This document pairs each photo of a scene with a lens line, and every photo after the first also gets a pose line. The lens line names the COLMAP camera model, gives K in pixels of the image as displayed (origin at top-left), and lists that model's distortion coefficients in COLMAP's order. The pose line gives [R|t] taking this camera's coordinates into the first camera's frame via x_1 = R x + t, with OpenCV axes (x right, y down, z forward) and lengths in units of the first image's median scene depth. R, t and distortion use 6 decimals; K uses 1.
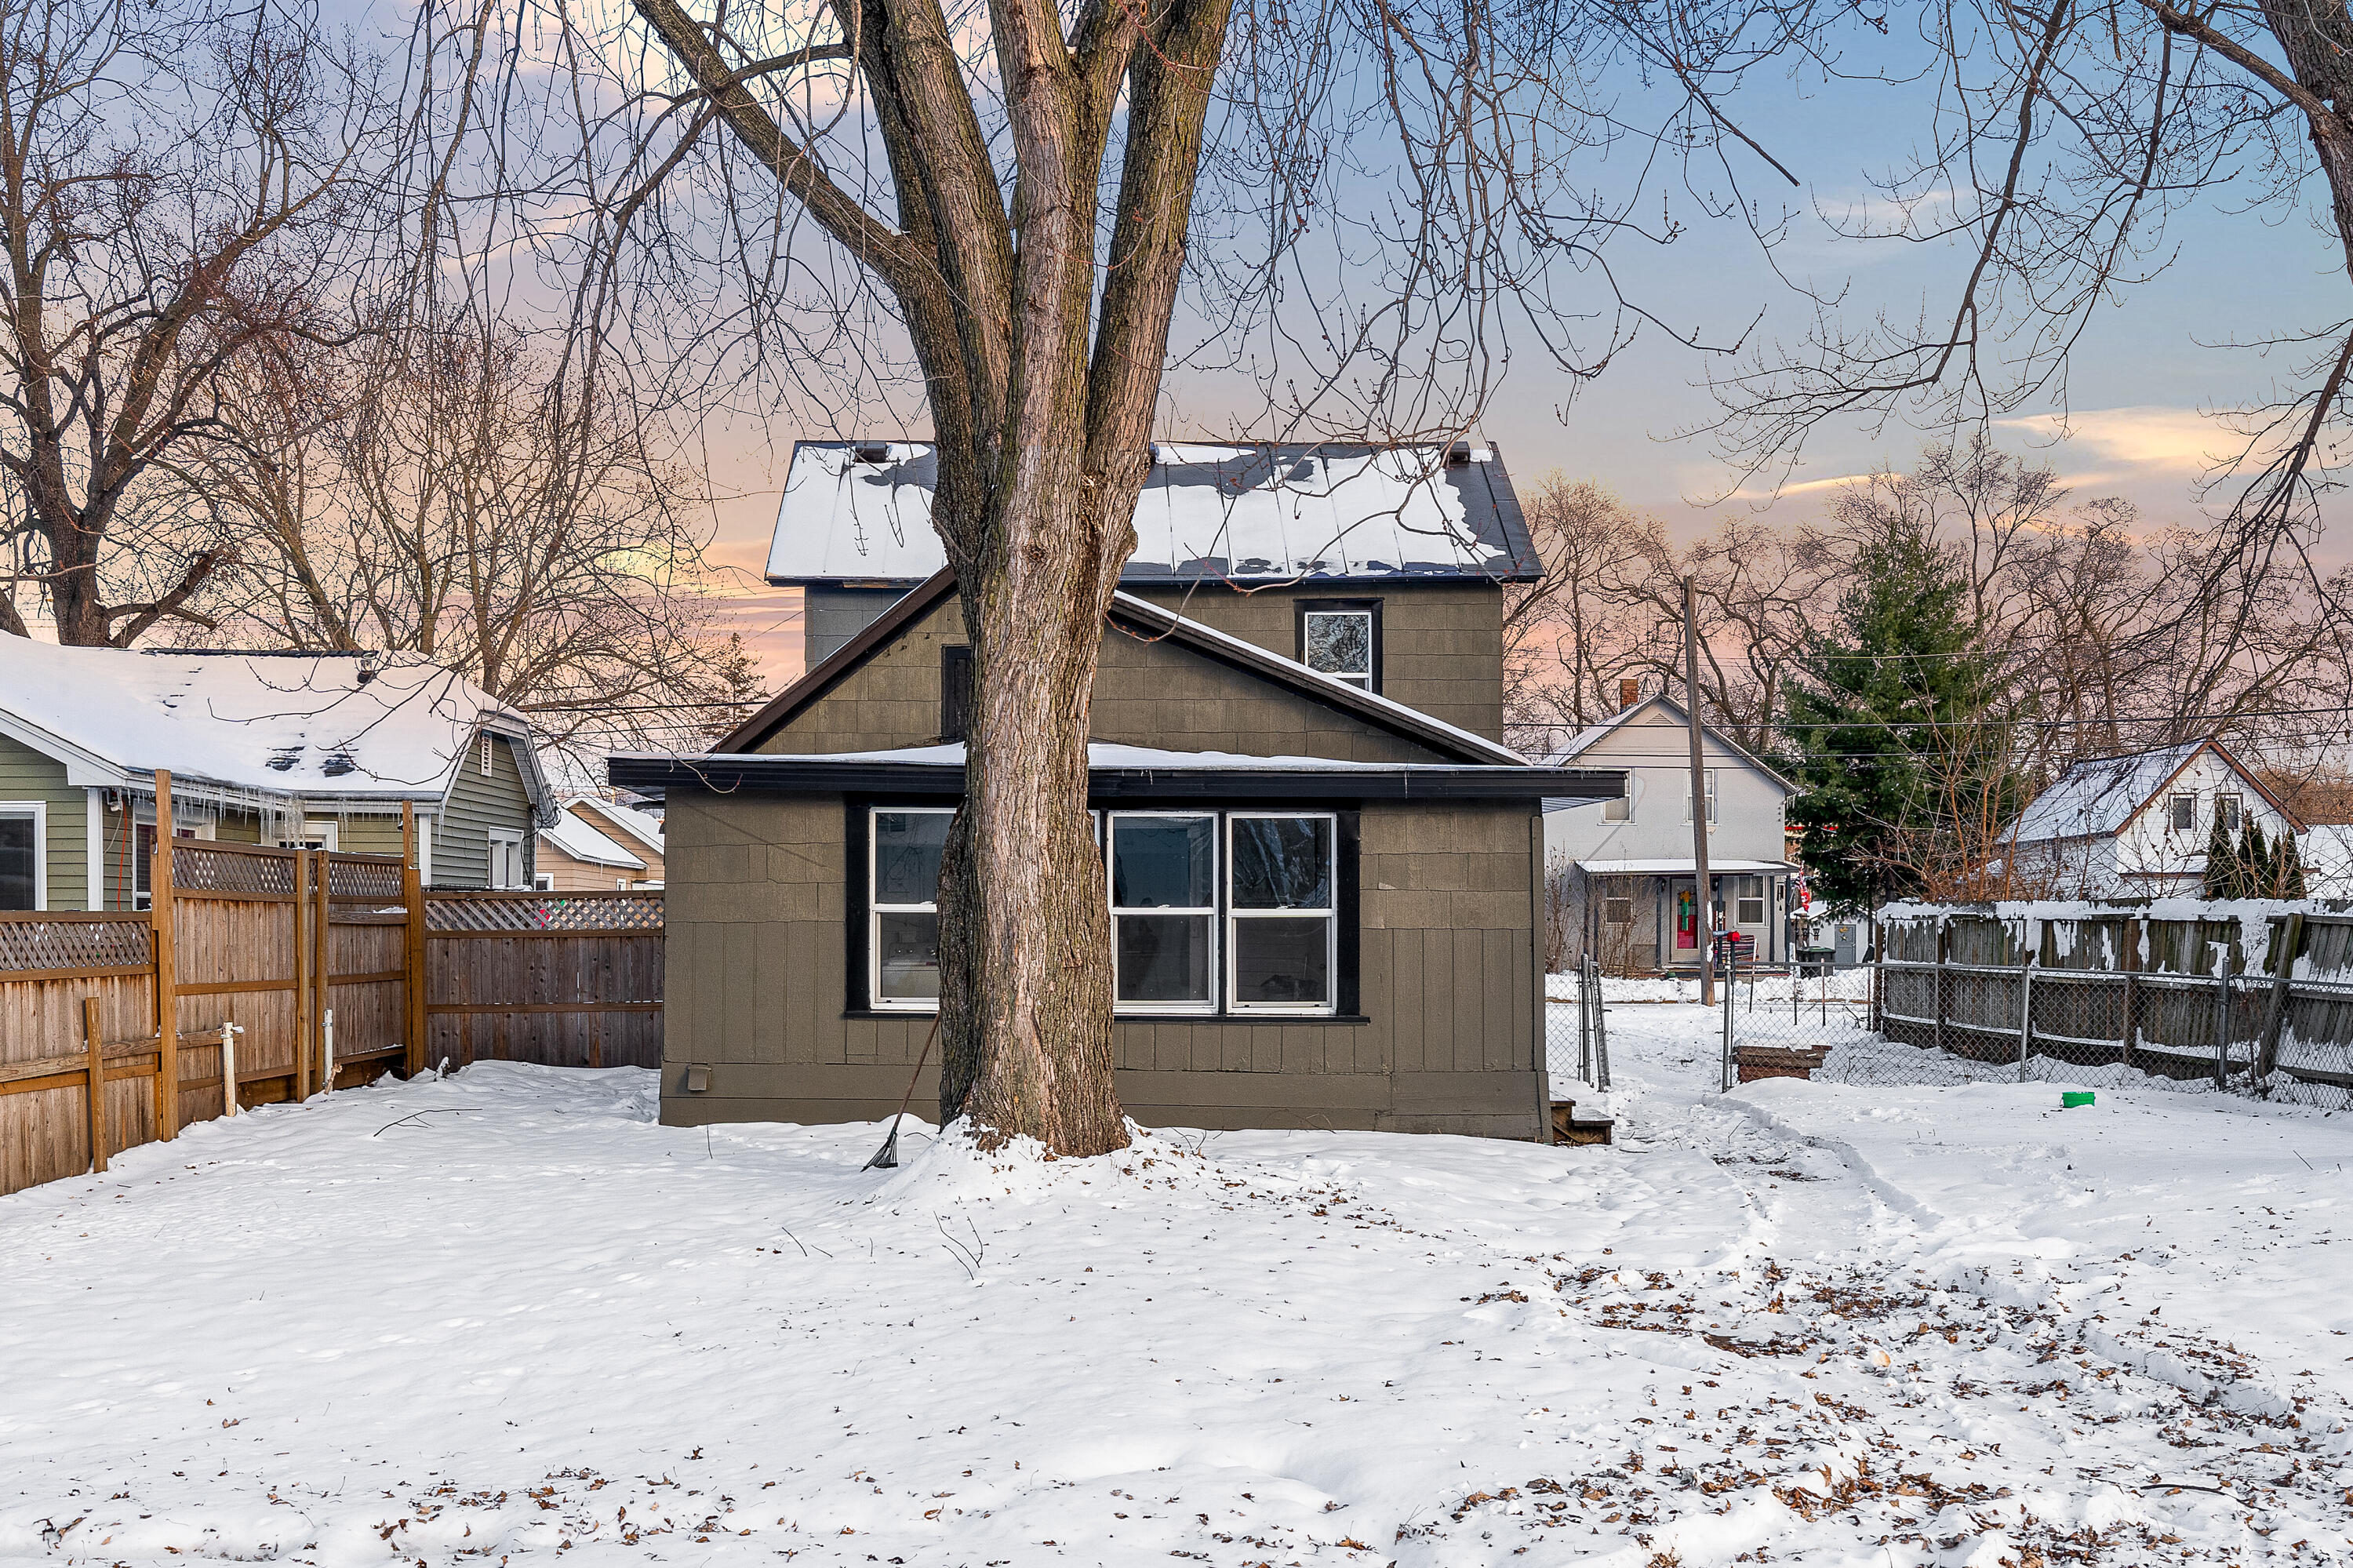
lens RADIAL K [[1131.9, 0, 1176.6], [0, 1131.9, 915.1], [0, 0, 1]] dist [-0.000967, -0.000420]
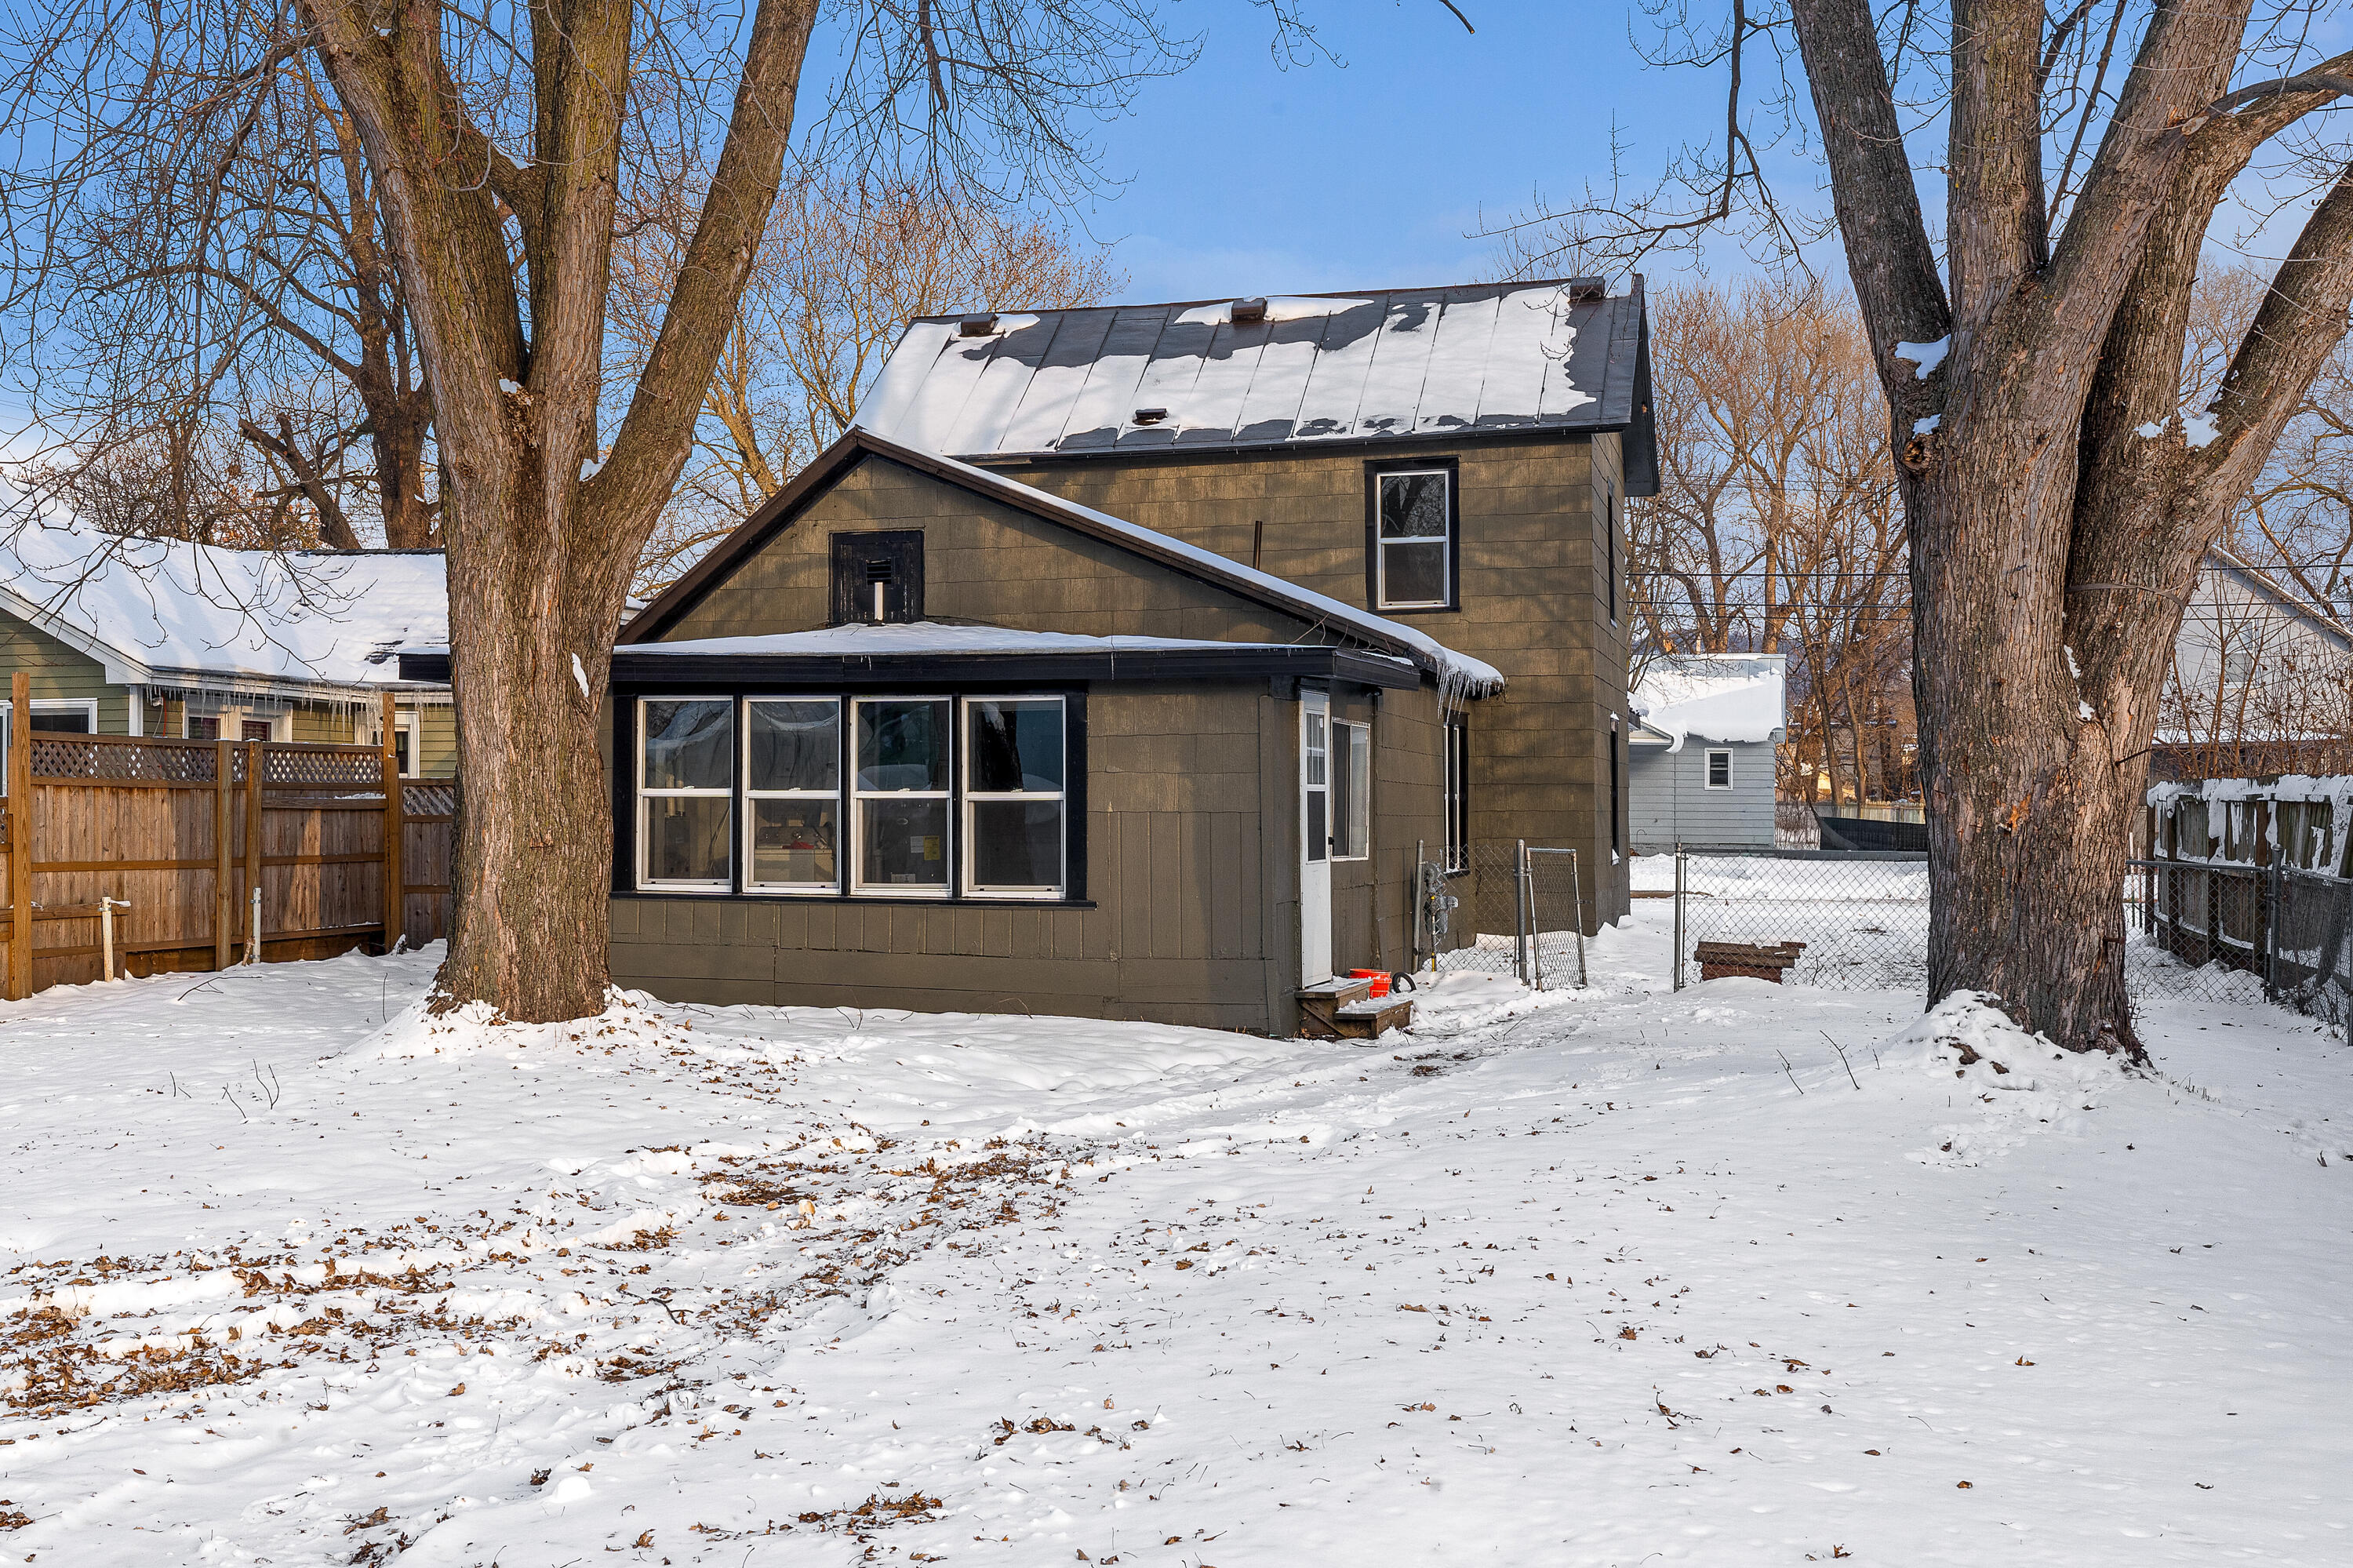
lens RADIAL K [[1206.8, 0, 1160.0], [0, 1206.8, 782.2], [0, 0, 1]] dist [-0.000823, 0.000468]
pose [[0.989615, -0.004514, -0.143670, 0.348862], [0.002527, 0.999899, -0.014009, 0.001005], [0.143719, 0.013500, 0.989526, -0.029265]]
